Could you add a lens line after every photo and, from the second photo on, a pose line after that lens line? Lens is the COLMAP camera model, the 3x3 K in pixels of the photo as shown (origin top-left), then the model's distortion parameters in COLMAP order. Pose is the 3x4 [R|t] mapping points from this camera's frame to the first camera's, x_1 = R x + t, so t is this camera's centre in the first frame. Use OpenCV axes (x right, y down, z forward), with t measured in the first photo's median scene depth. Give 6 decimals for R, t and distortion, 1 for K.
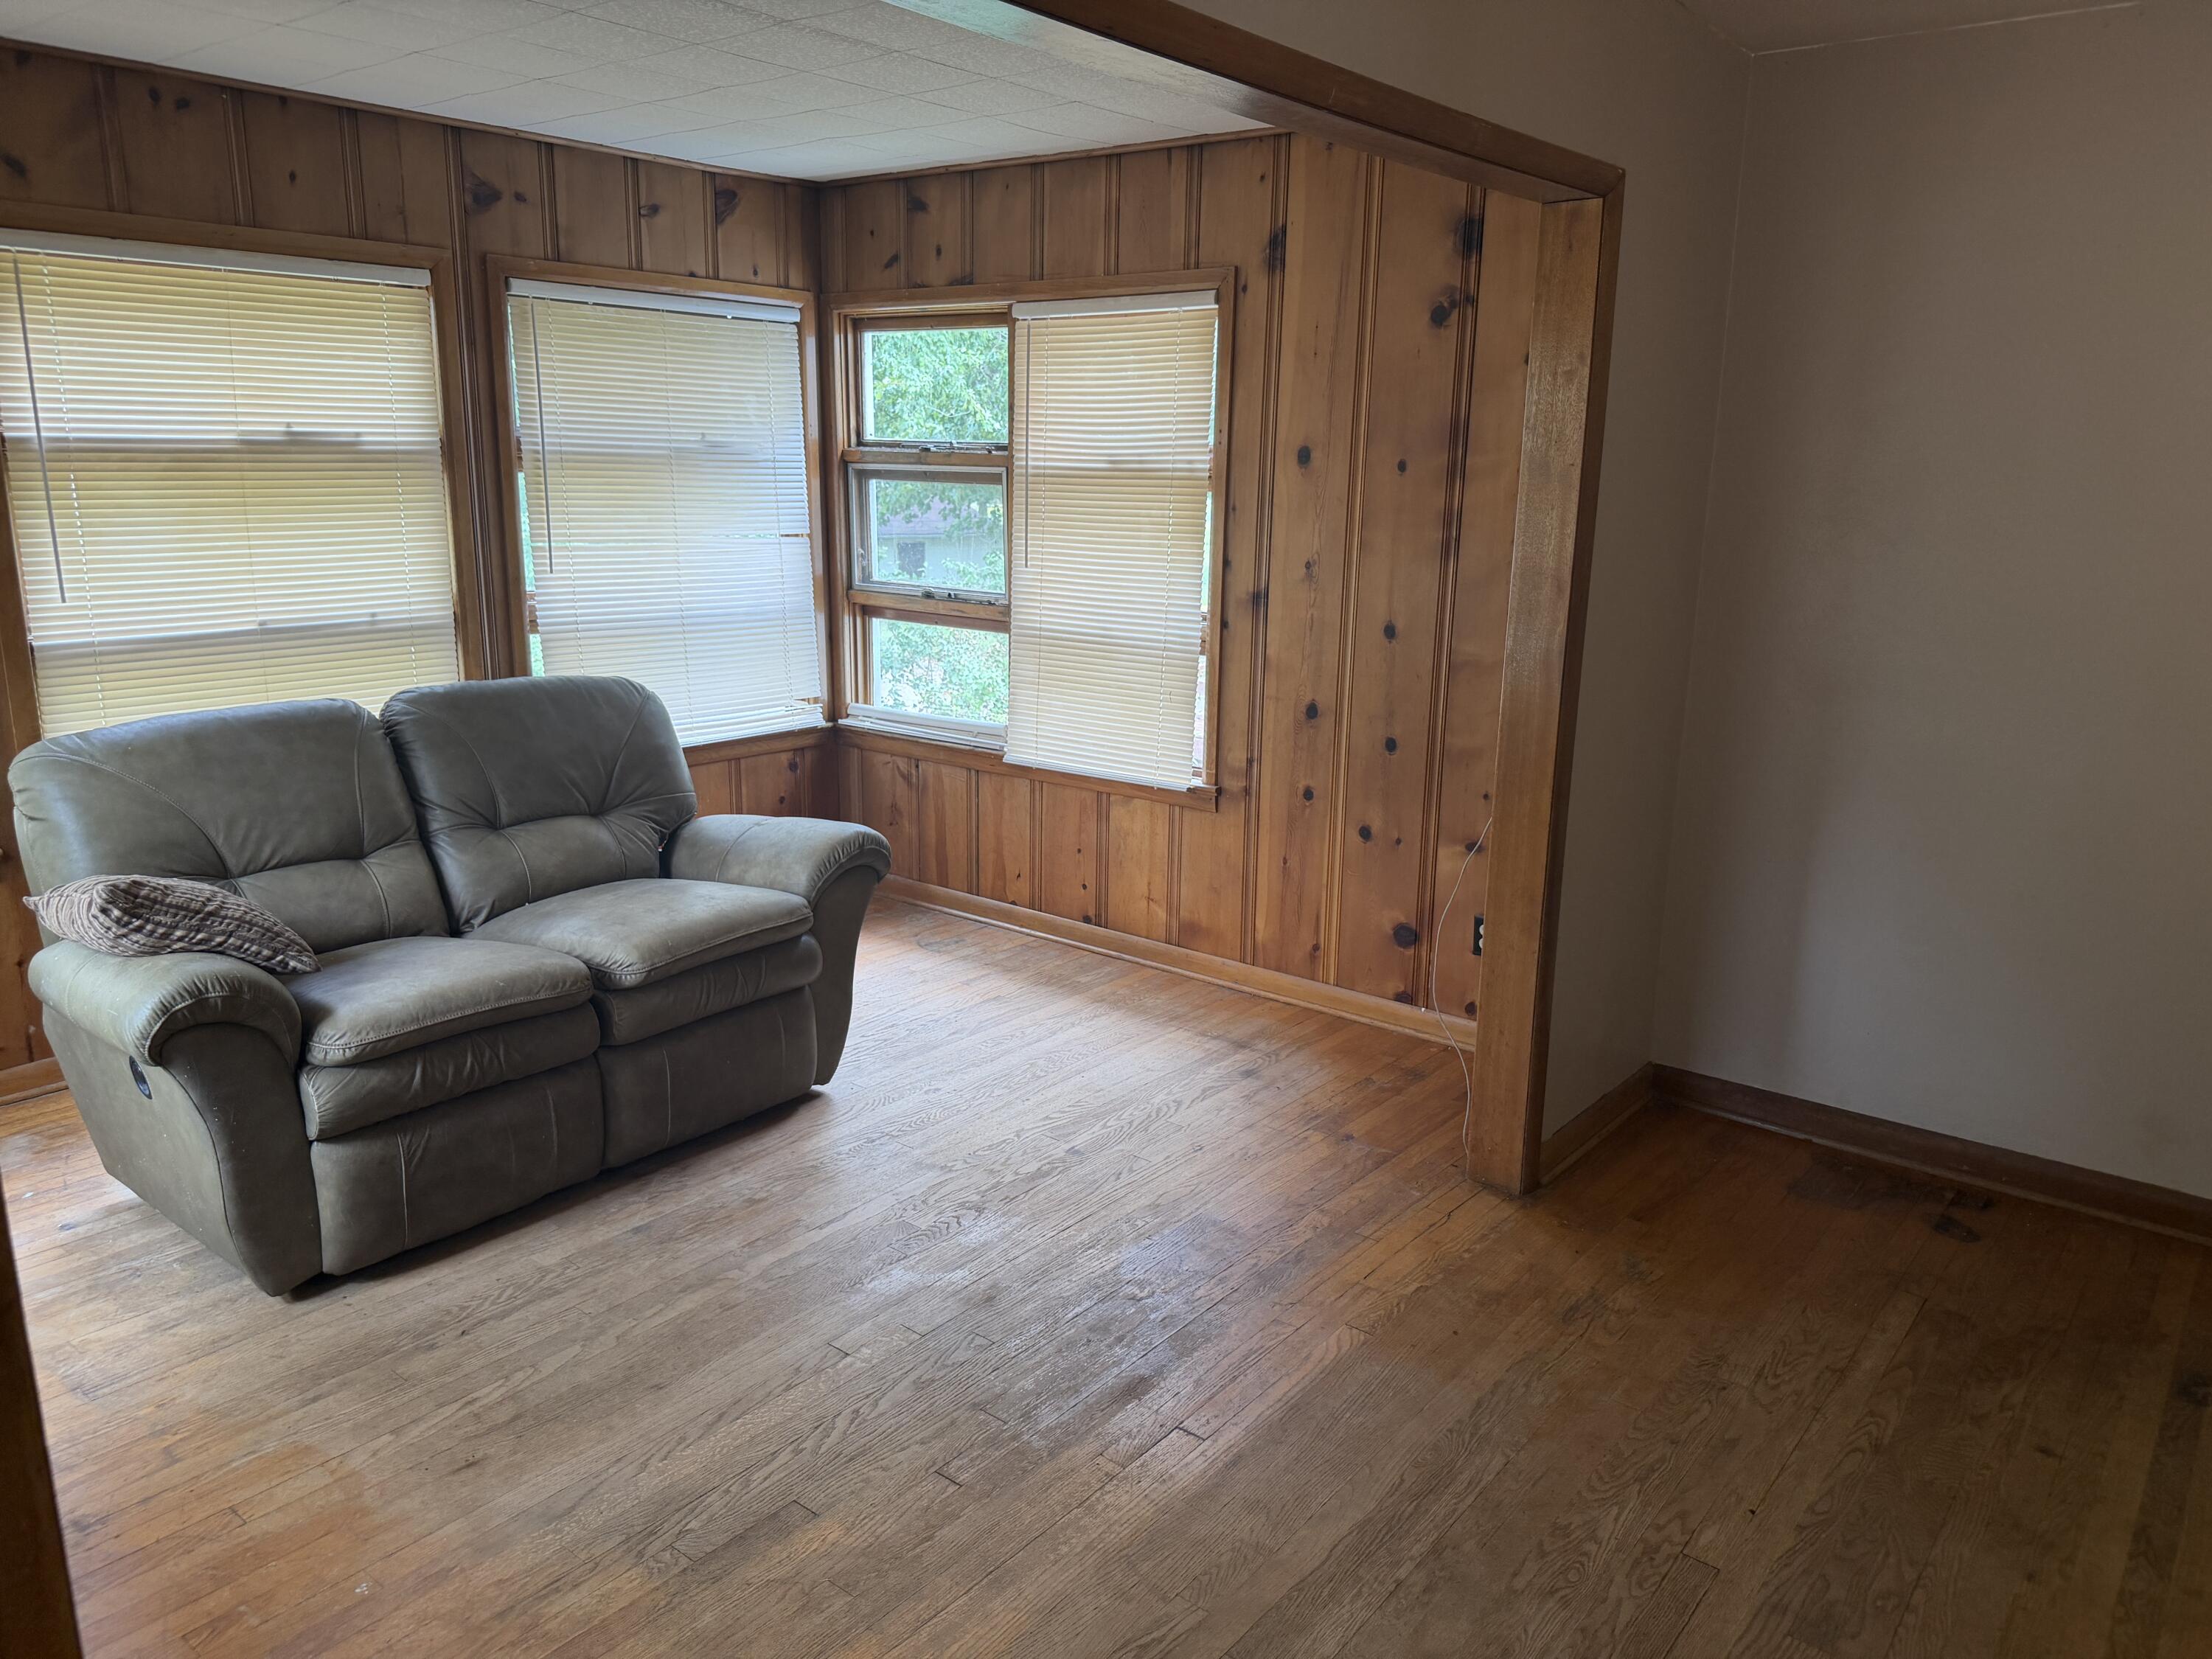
lens RADIAL K [[1556.8, 0, 1109.2], [0, 1556.8, 817.5], [0, 0, 1]] dist [0.003196, -0.016273]
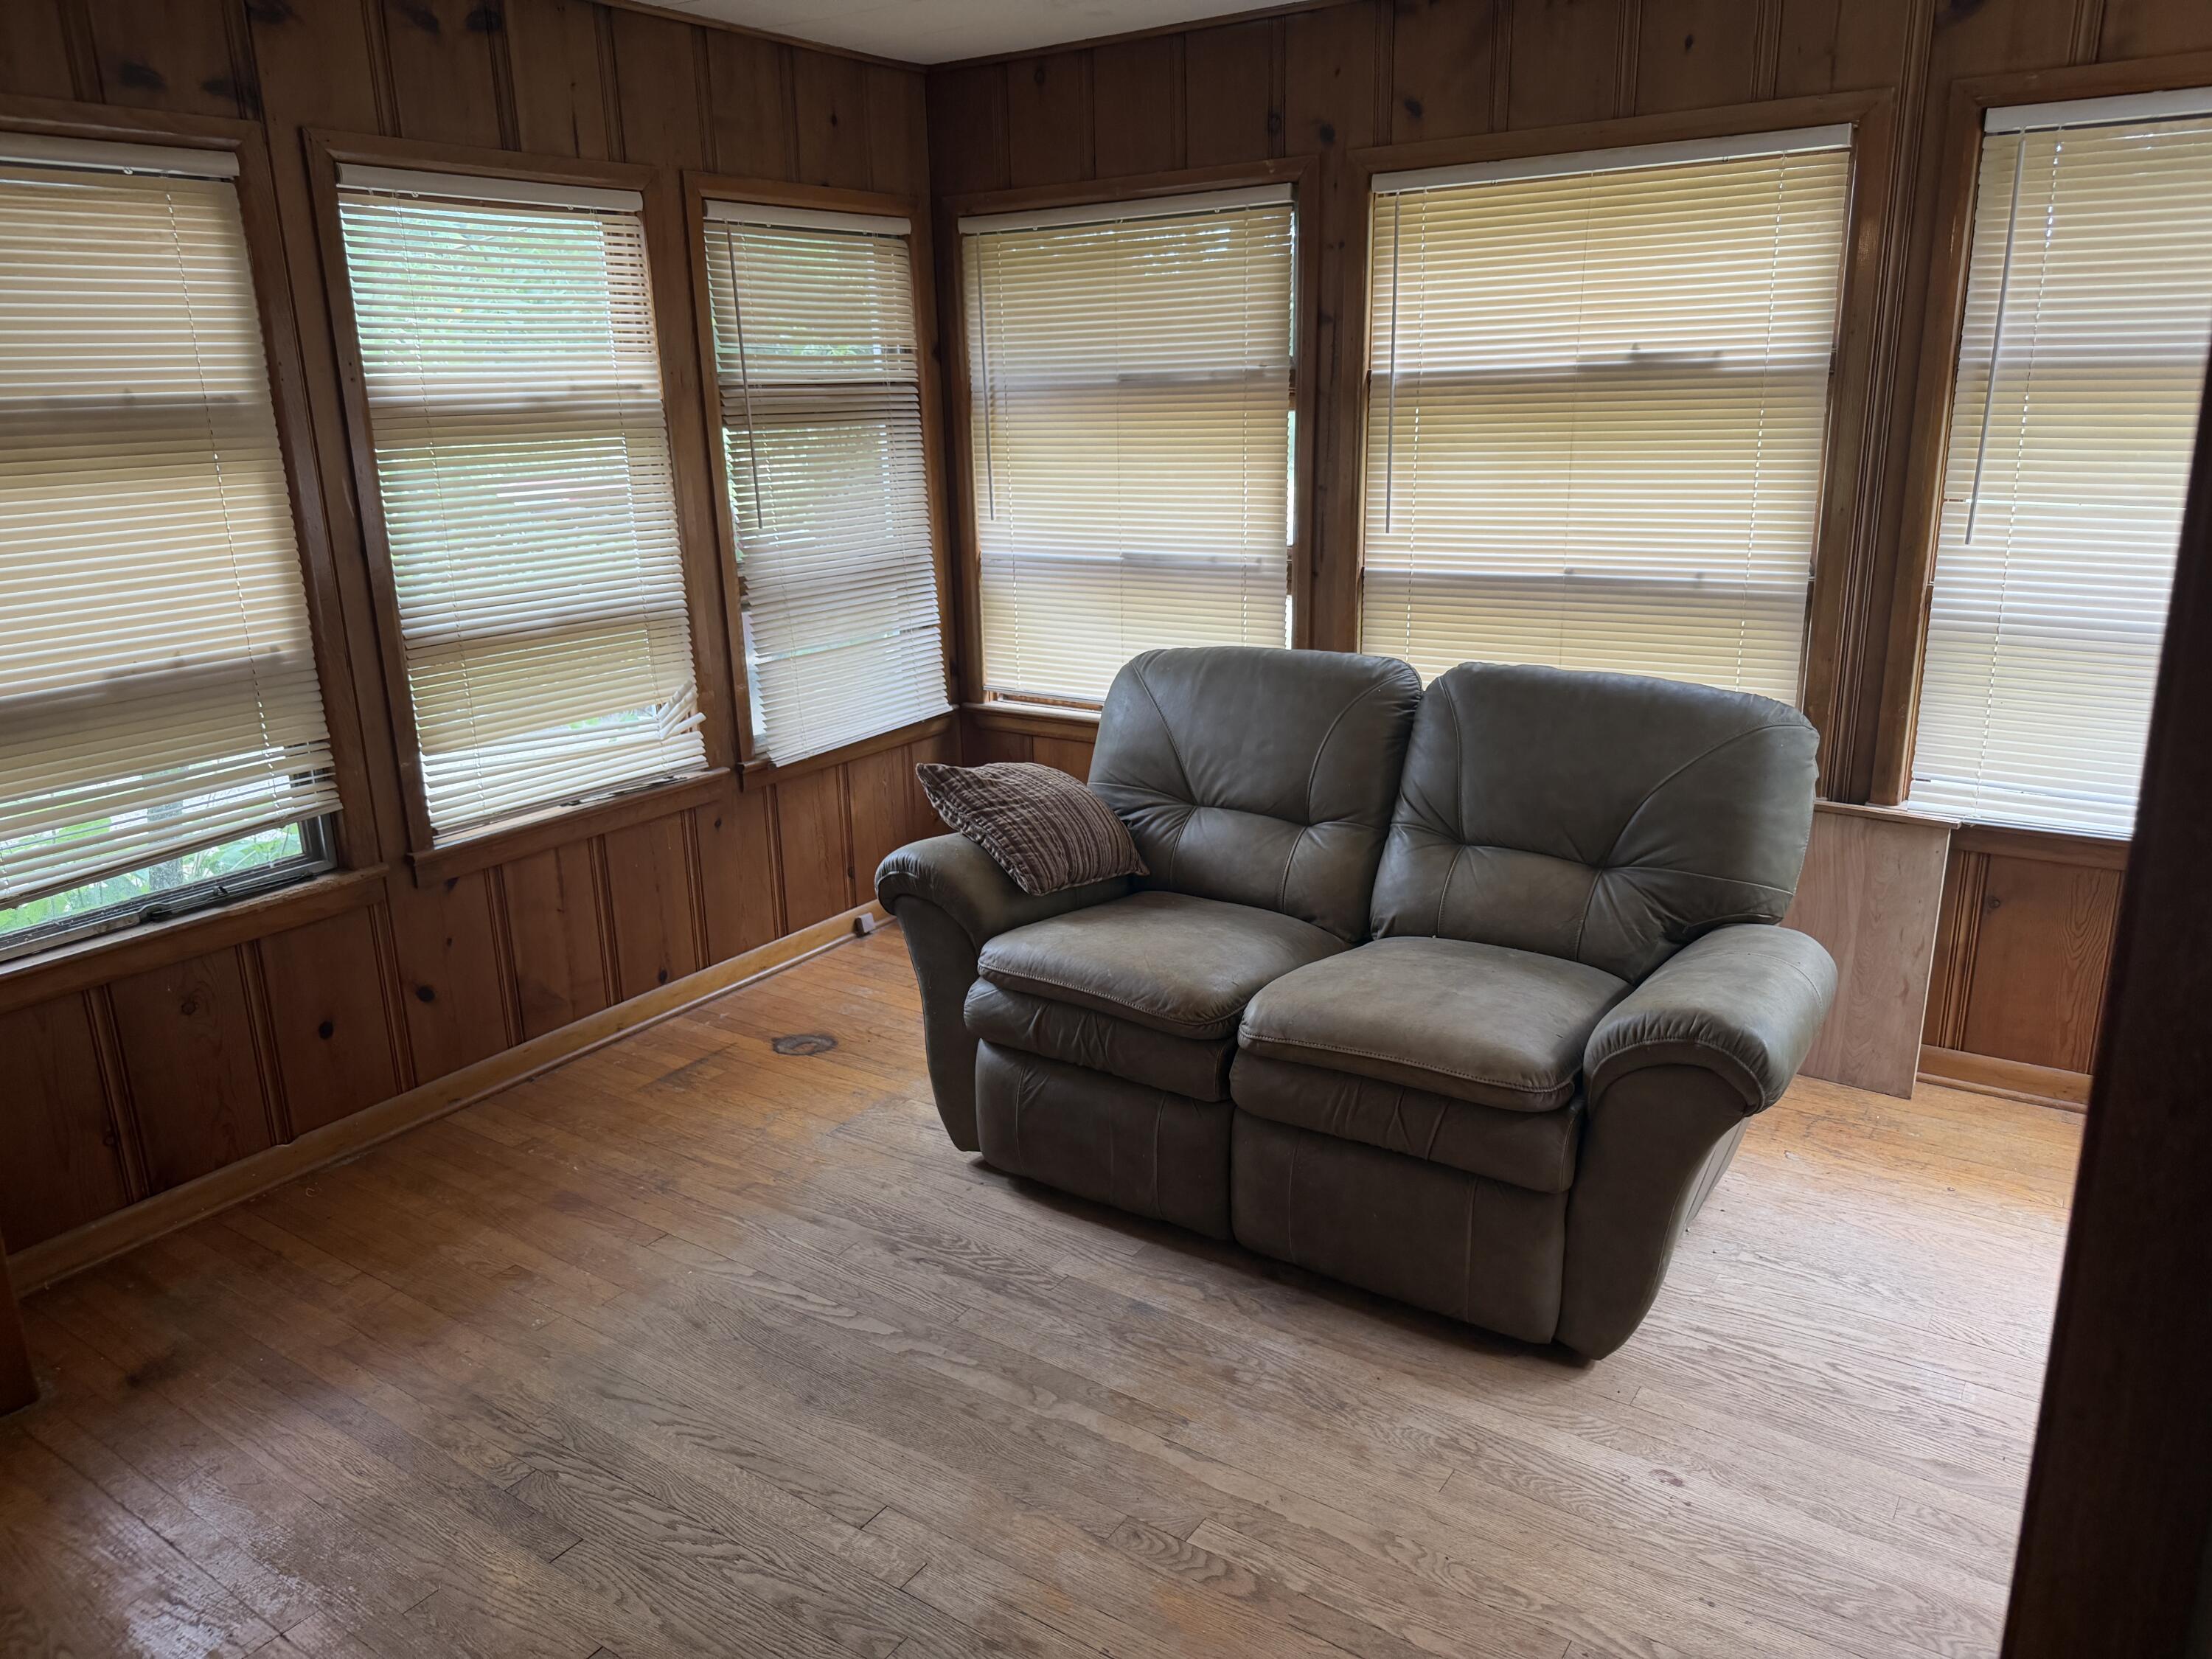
lens RADIAL K [[1556.8, 0, 1109.2], [0, 1556.8, 835.1], [0, 0, 1]] dist [0.003196, -0.016273]
pose [[0.075278, 0.254463, -0.964148, 0.391237], [-0.199976, 0.951101, 0.235406, -0.154198], [0.976905, 0.175086, 0.122483, 0.724652]]
